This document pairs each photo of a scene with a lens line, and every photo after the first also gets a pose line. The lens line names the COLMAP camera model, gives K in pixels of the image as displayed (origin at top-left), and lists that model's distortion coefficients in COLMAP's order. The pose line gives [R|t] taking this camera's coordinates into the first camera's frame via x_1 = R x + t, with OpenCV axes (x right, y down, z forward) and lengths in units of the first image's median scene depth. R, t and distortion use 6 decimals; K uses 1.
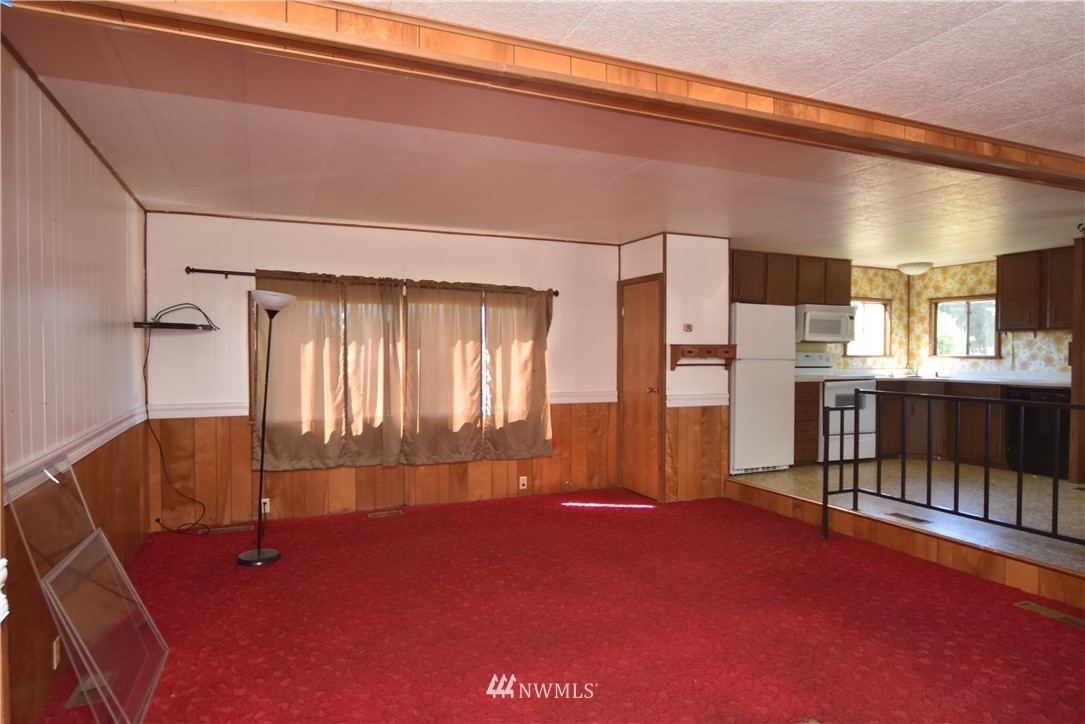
lens RADIAL K [[636.9, 0, 542.5], [0, 636.9, 362.0], [0, 0, 1]] dist [-0.000552, 0.000117]
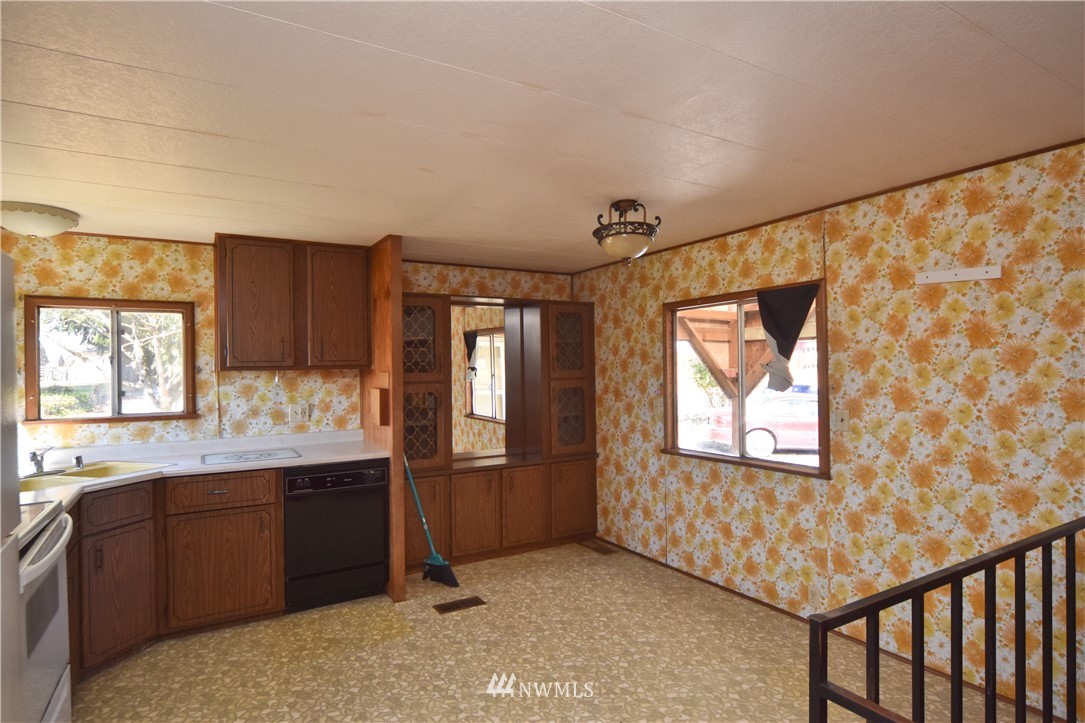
lens RADIAL K [[592.0, 0, 532.2], [0, 592.0, 363.9], [0, 0, 1]] dist [-0.009489, -0.000775]
pose [[-0.110482, 0.002607, 0.993875, 0.157489], [0.028034, 0.999607, 0.000495, -0.042276], [-0.993483, 0.027917, -0.110512, 0.714525]]
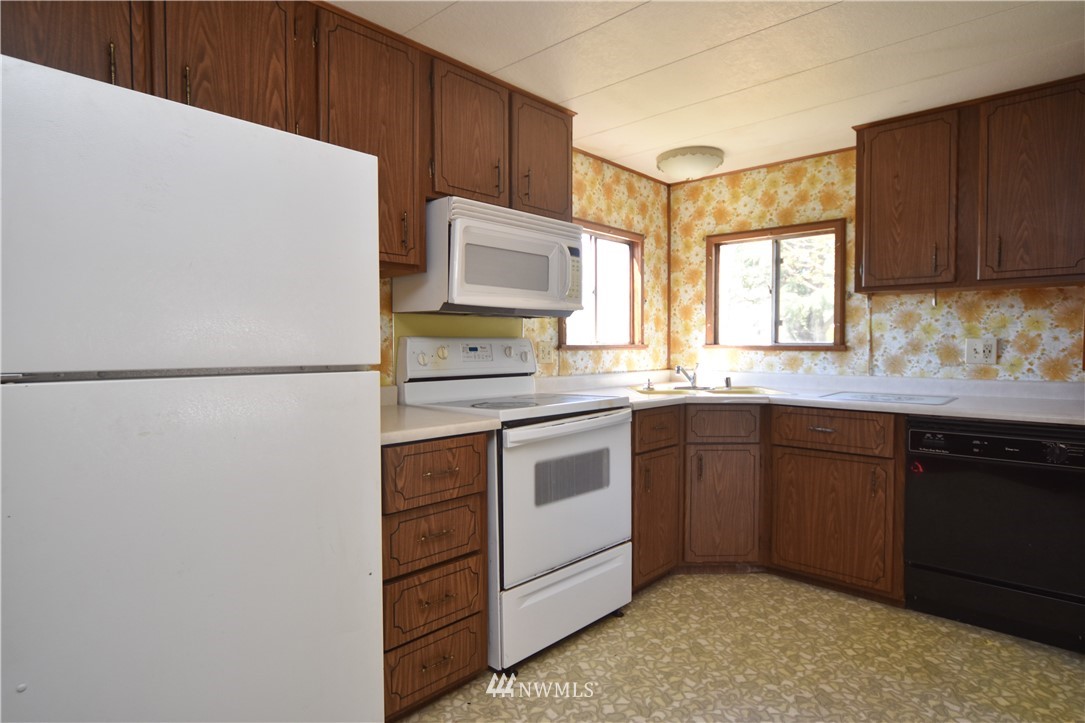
lens RADIAL K [[592.0, 0, 532.2], [0, 592.0, 363.9], [0, 0, 1]] dist [-0.009489, -0.000775]
pose [[0.925391, -0.018718, 0.378552, 0.300396], [0.010676, 0.999671, 0.023333, -0.007616], [-0.378865, -0.017551, 0.925286, 0.625975]]
